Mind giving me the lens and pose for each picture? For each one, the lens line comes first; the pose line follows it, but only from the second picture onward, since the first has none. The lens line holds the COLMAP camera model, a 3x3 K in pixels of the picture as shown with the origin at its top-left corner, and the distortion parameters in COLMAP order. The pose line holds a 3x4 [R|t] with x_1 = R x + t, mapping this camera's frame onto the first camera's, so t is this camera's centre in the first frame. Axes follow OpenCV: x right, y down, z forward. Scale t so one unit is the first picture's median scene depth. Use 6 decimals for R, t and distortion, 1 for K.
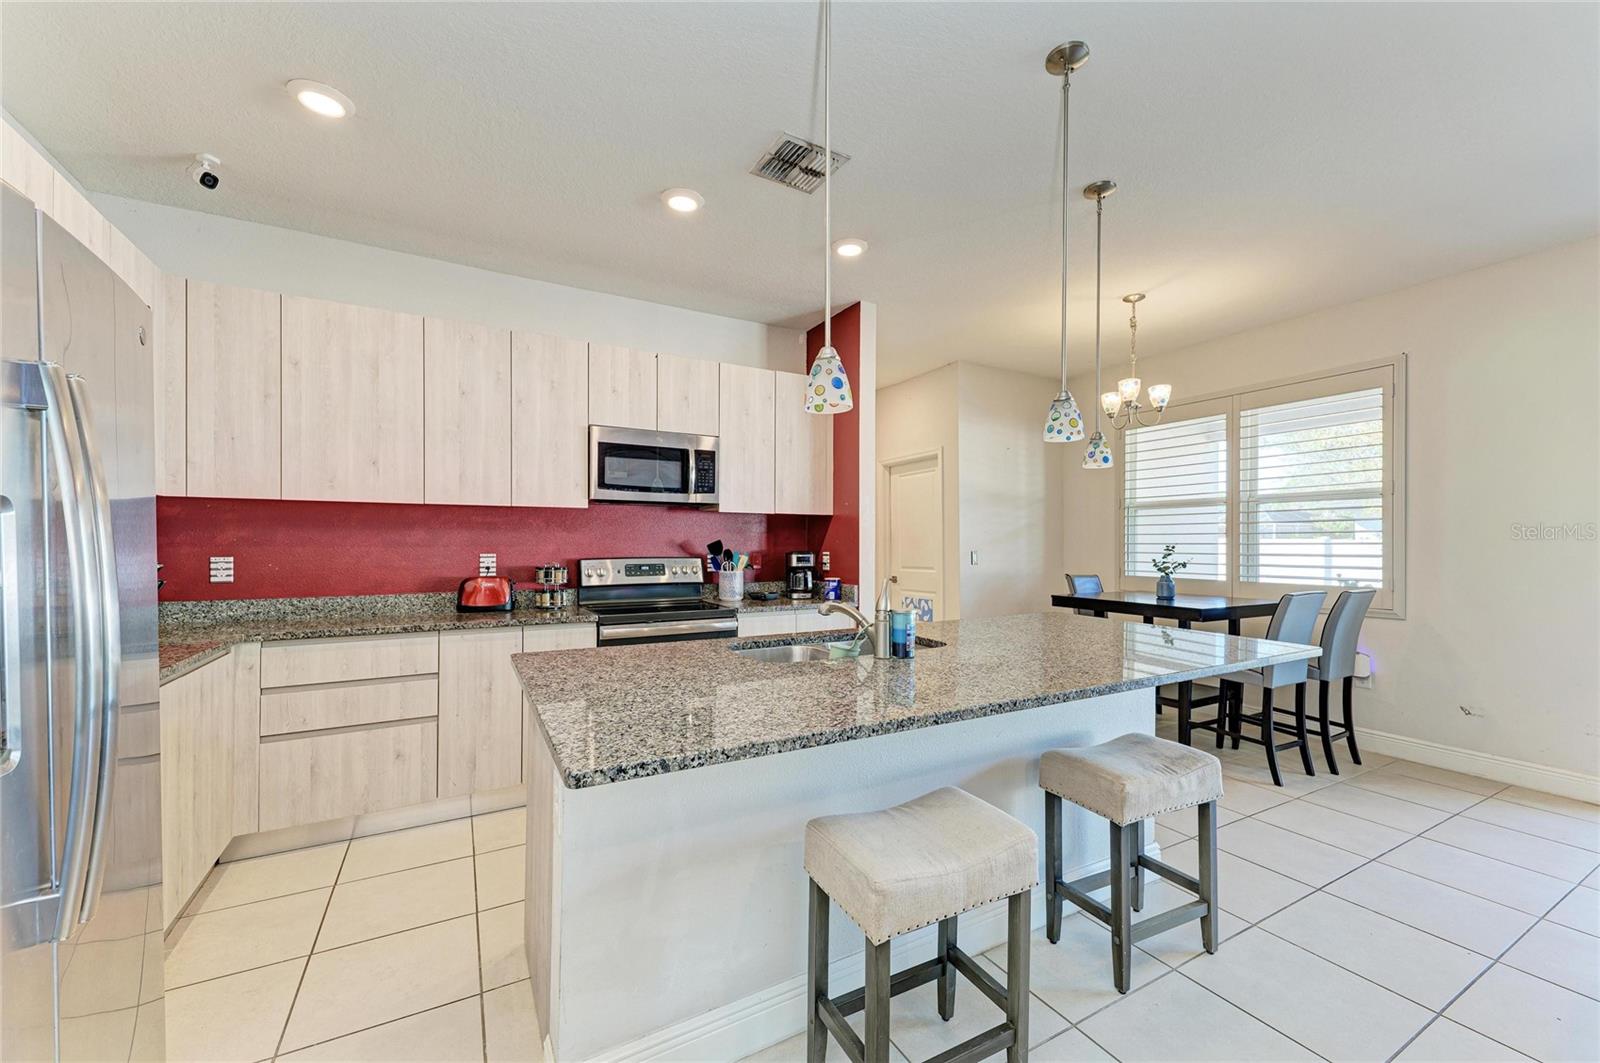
lens RADIAL K [[624.1, 0, 807.6], [0, 624.1, 544.7], [0, 0, 1]] dist [0.017744, -0.005113]
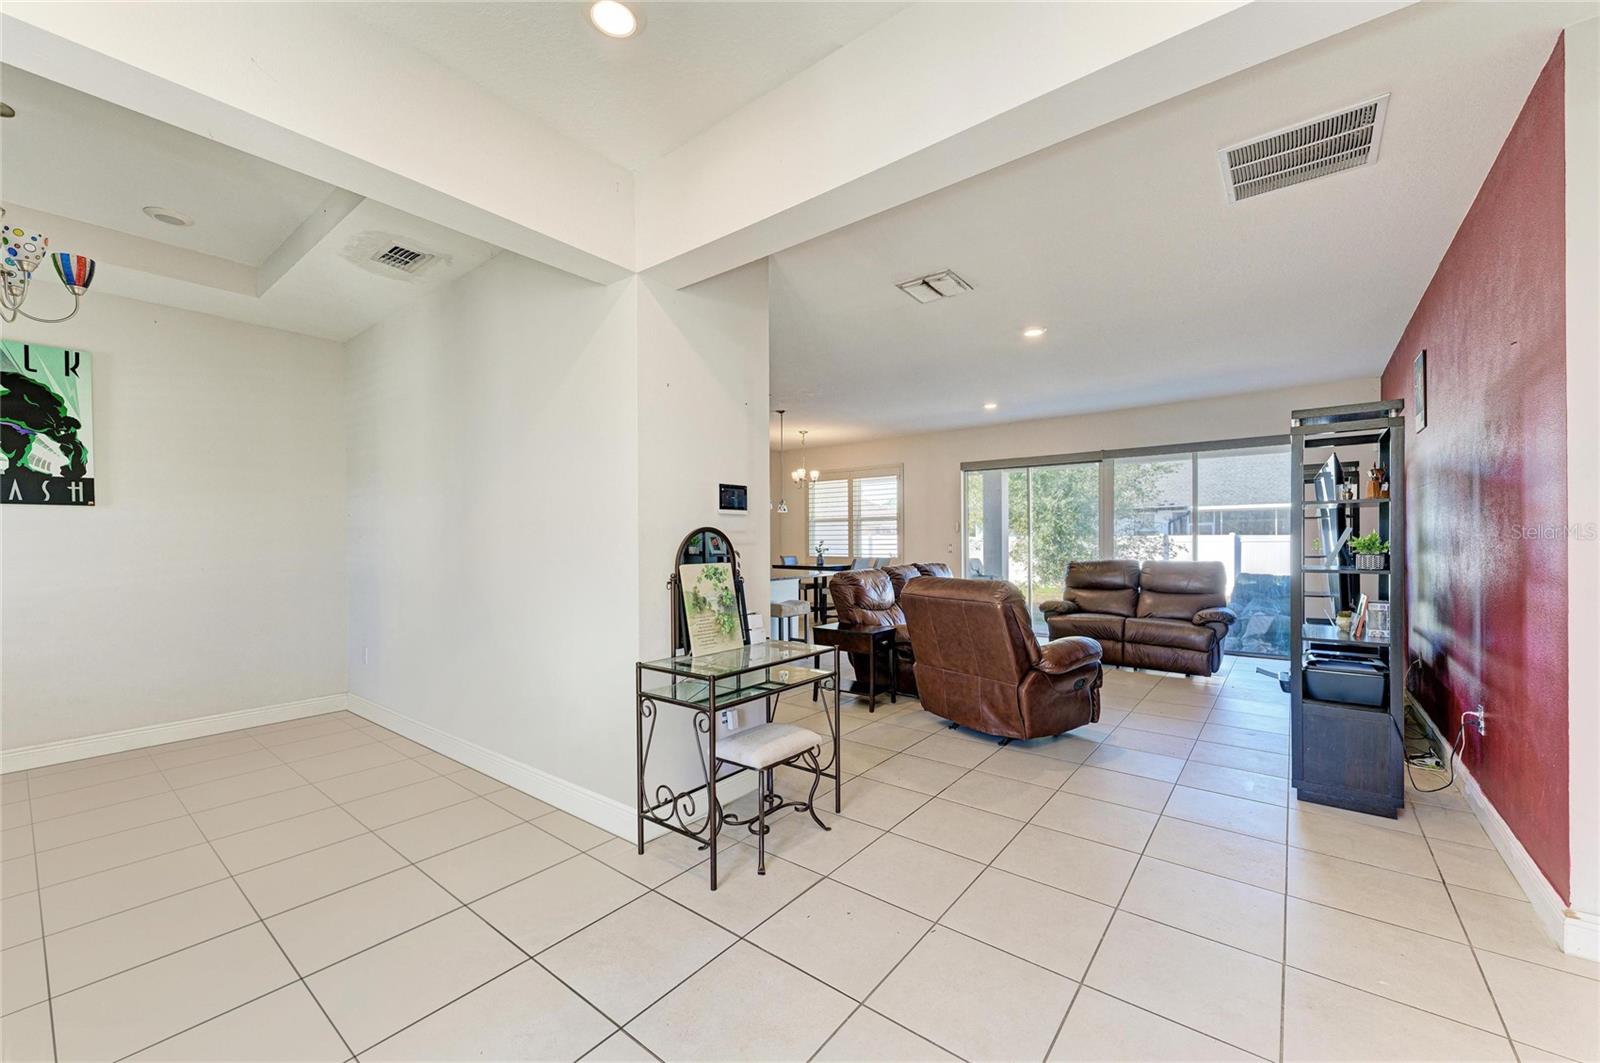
lens RADIAL K [[624.1, 0, 810.2], [0, 624.1, 544.0], [0, 0, 1]] dist [0.017744, -0.005113]
pose [[0.920984, -0.010077, 0.389471, -0.338474], [0.008449, 0.999947, 0.005893, -0.001027], [-0.389510, -0.002137, 0.921020, -1.086915]]
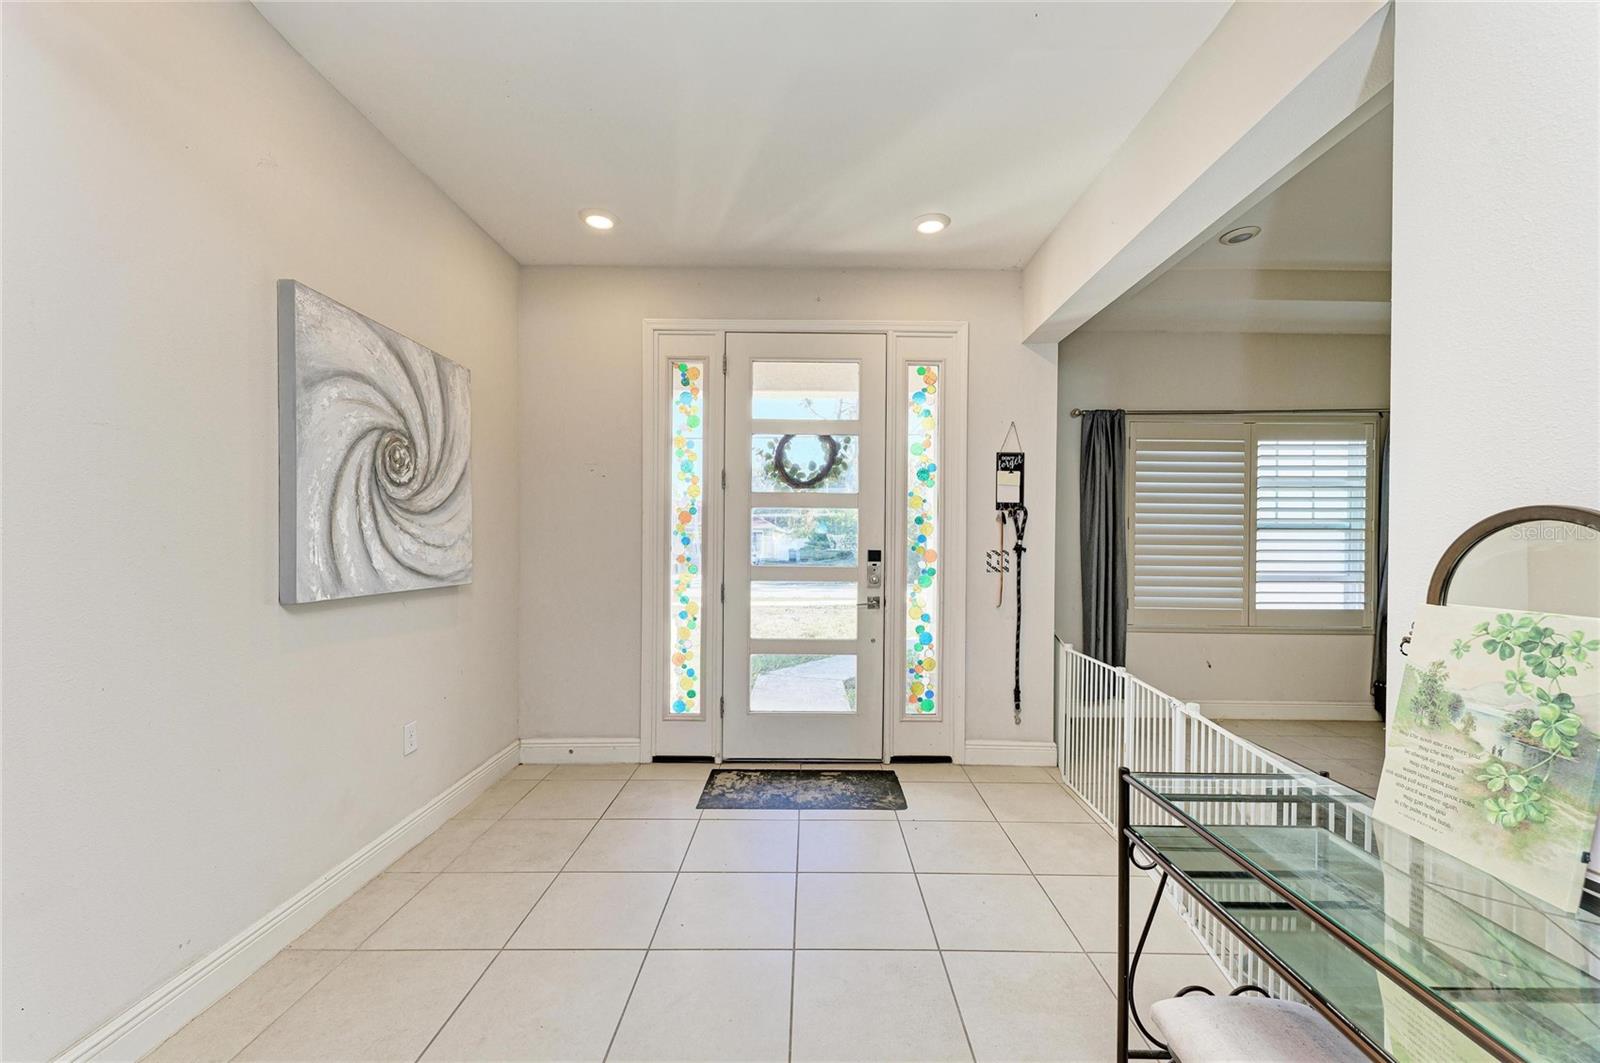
lens RADIAL K [[624.1, 0, 811.9], [0, 624.1, 547.1], [0, 0, 1]] dist [0.017744, -0.005113]
pose [[-0.485246, 0.004251, -0.874368, 0.205150], [-0.006257, 0.999946, 0.008334, -0.001329], [0.874356, 0.009516, -0.485193, -0.484522]]
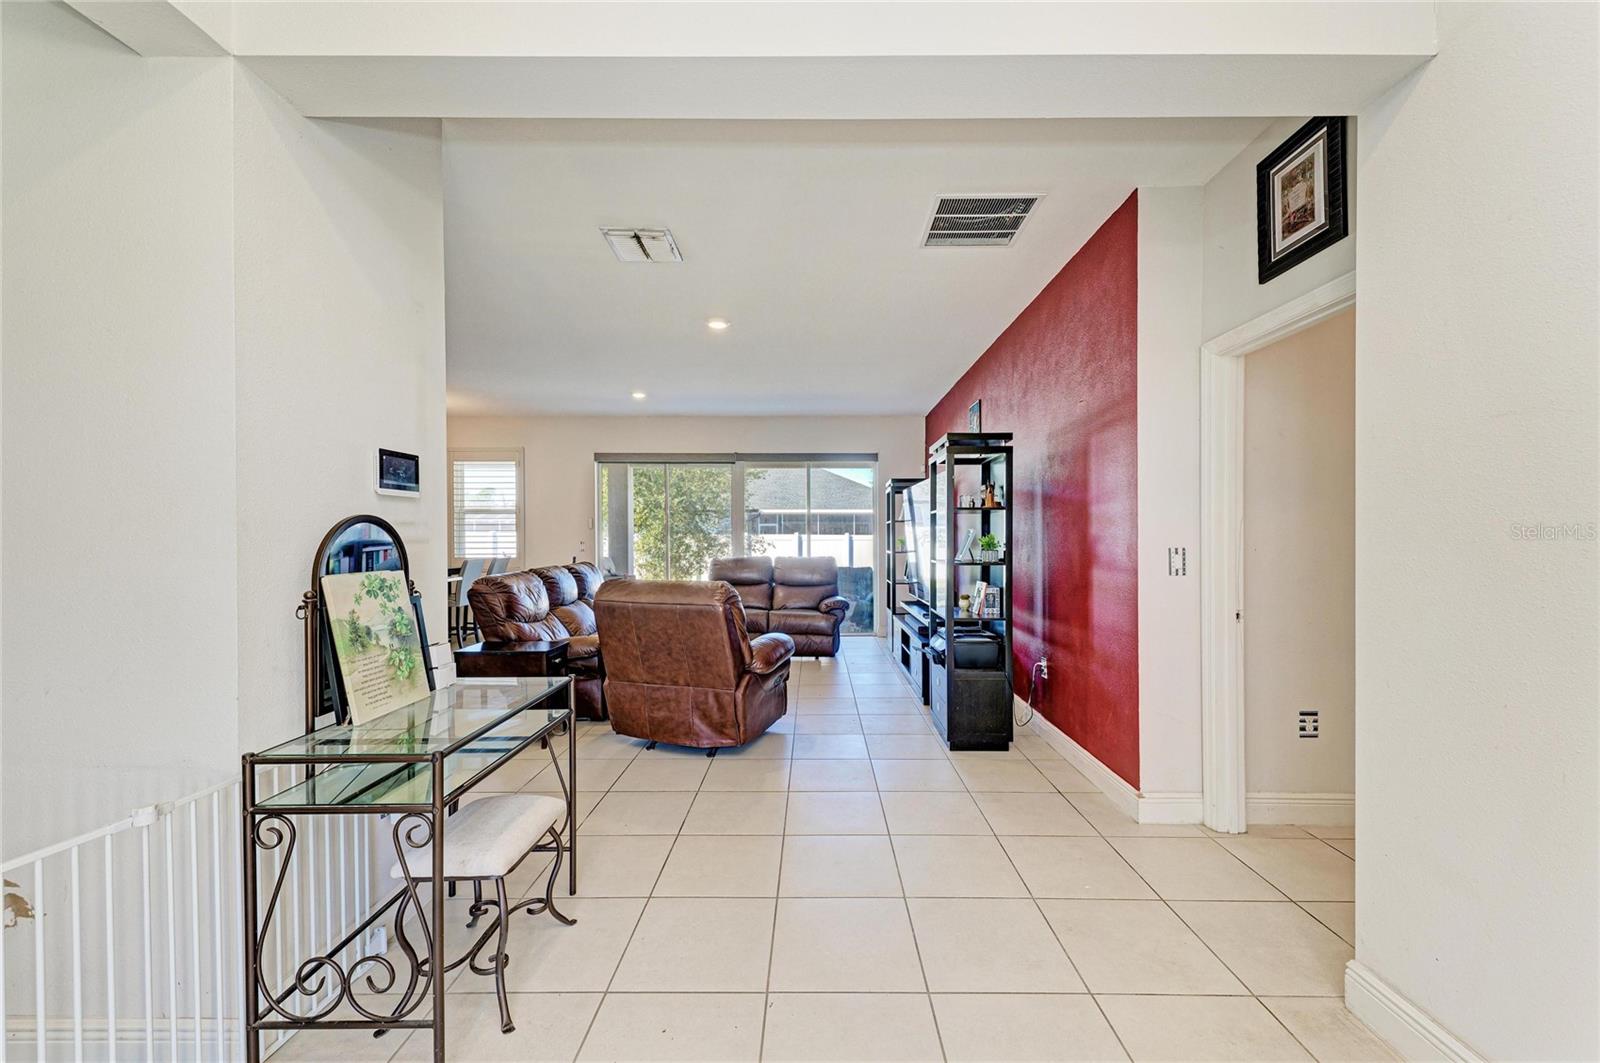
lens RADIAL K [[624.1, 0, 815.0], [0, 624.1, 544.6], [0, 0, 1]] dist [0.017744, -0.005113]
pose [[0.491876, -0.012891, 0.870570, -0.407472], [0.001902, 0.999904, 0.013731, -0.001272], [-0.870663, -0.005098, 0.491853, -0.879954]]
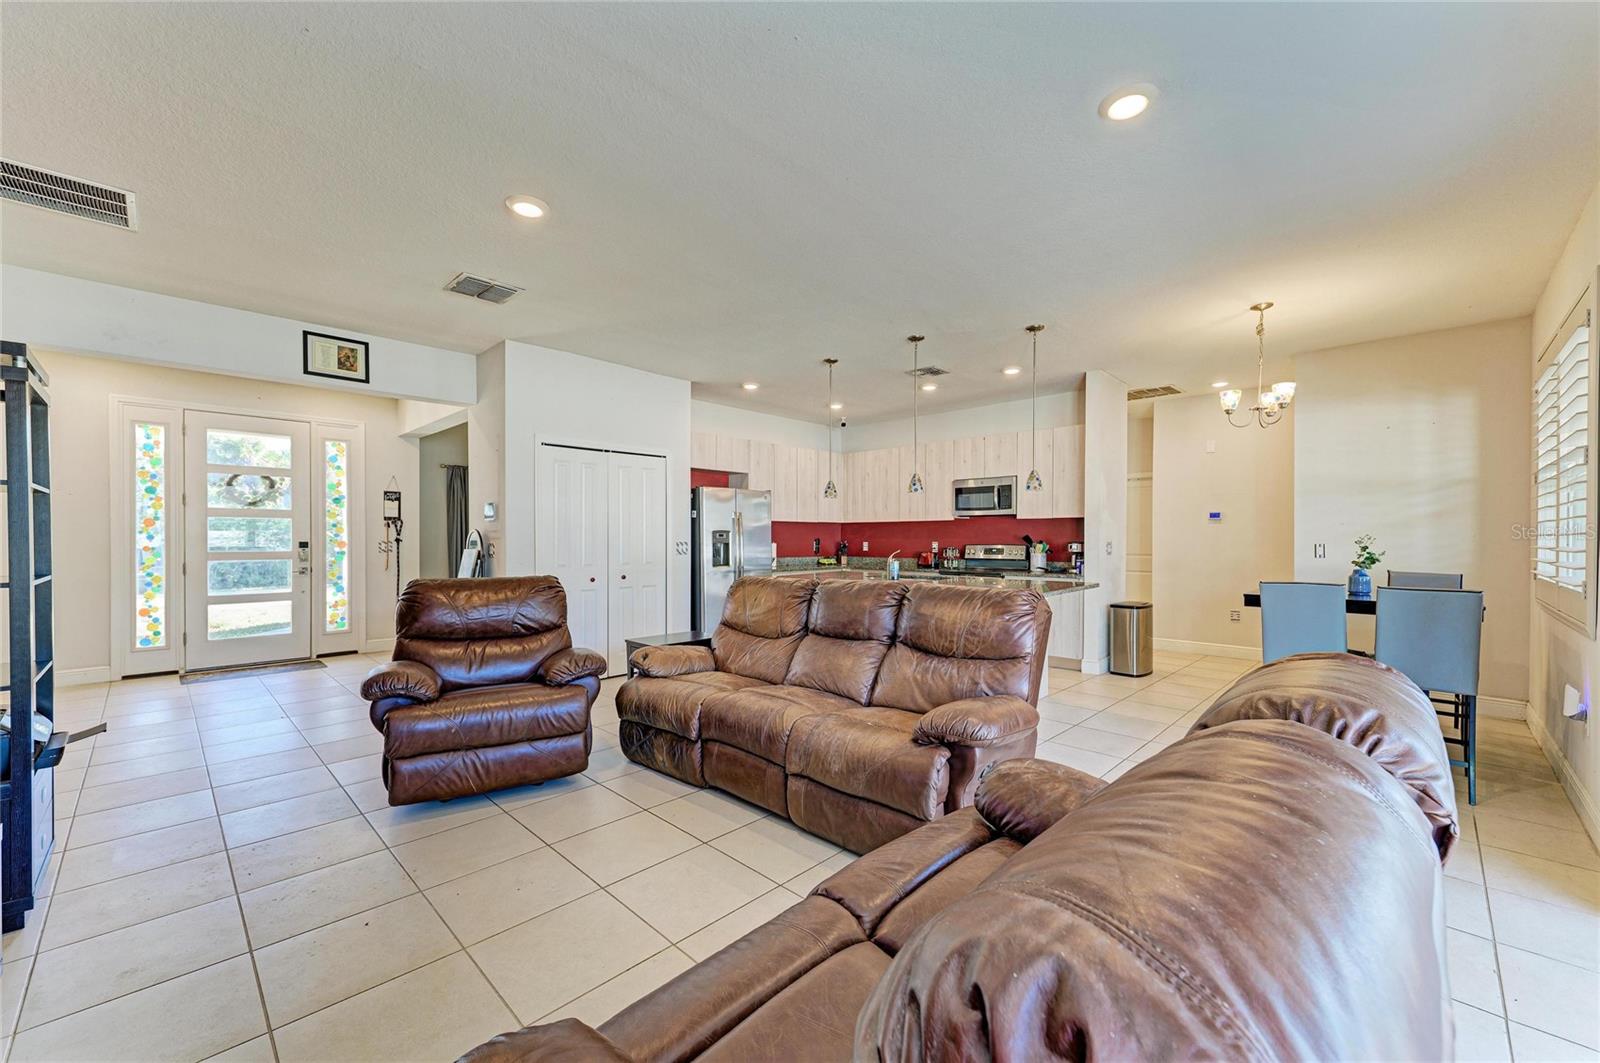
lens RADIAL K [[624.1, 0, 809.5], [0, 624.1, 542.8], [0, 0, 1]] dist [0.017744, -0.005113]
pose [[0.287177, 0.006744, -0.957854, 1.341137], [0.000487, 0.999974, 0.007187, 0.001734], [0.957877, -0.002530, 0.287166, -0.045173]]
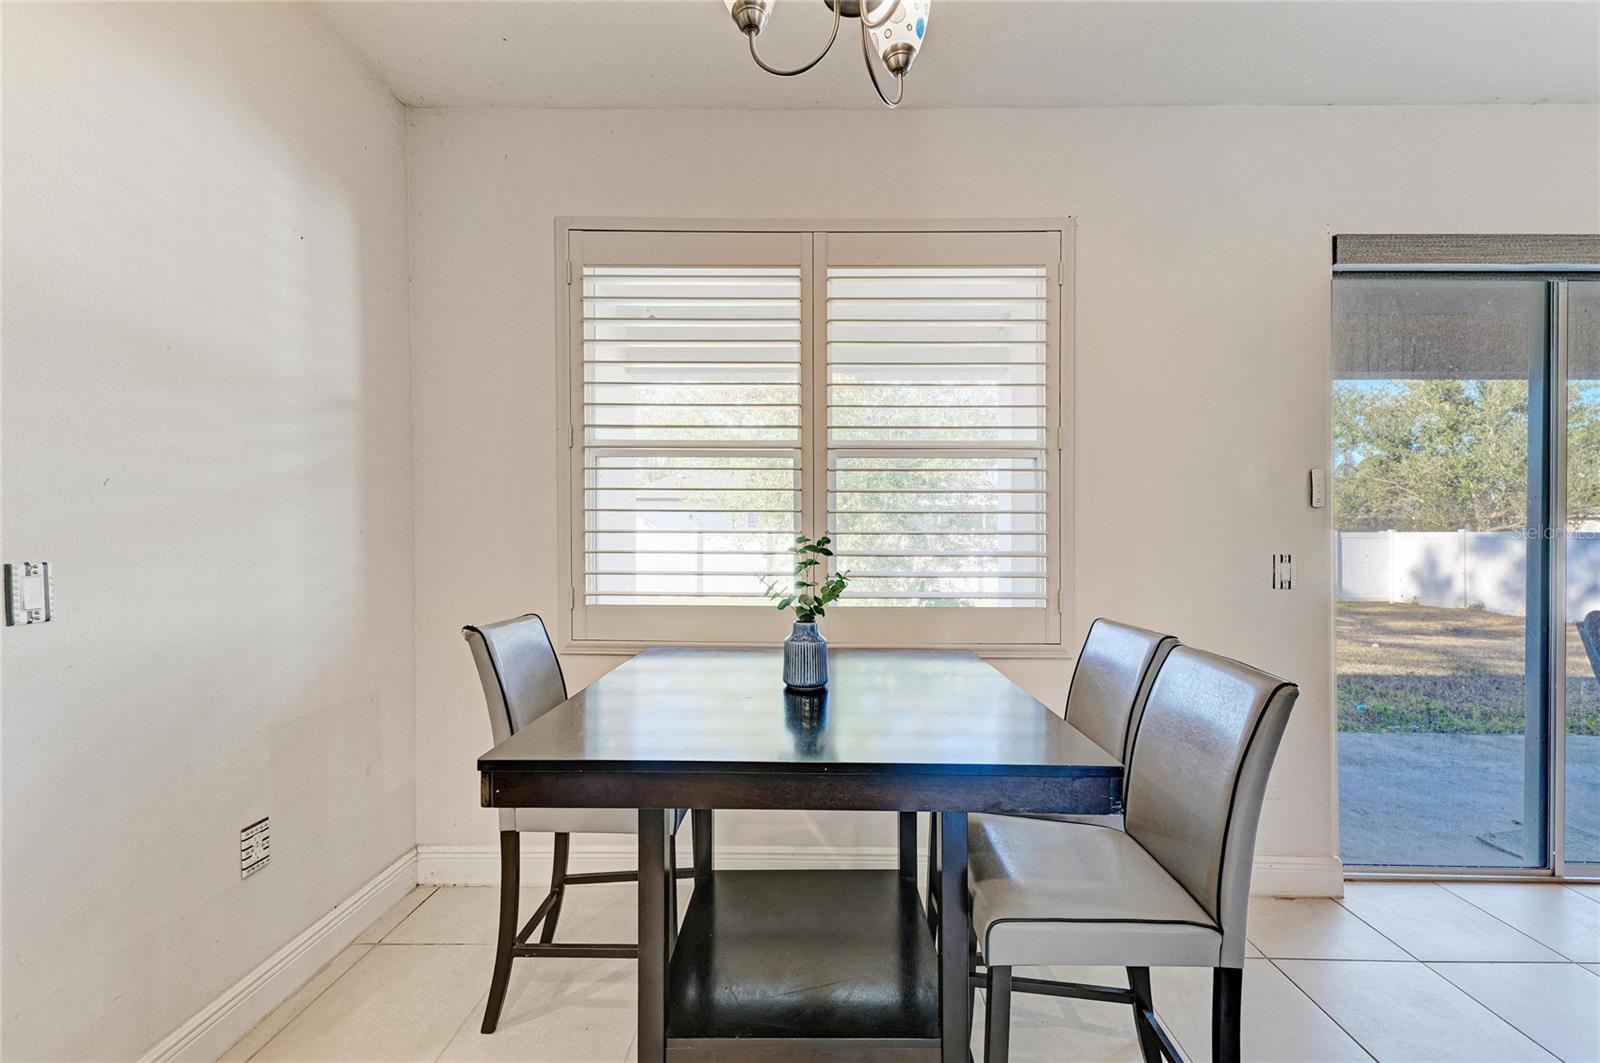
lens RADIAL K [[624.1, 0, 808.7], [0, 624.1, 536.8], [0, 0, 1]] dist [0.017744, -0.005113]
pose [[0.504670, -0.002342, 0.863309, 0.293955], [-0.006483, 0.999958, 0.006503, -0.001542], [-0.863288, -0.008878, 0.504633, 0.890729]]
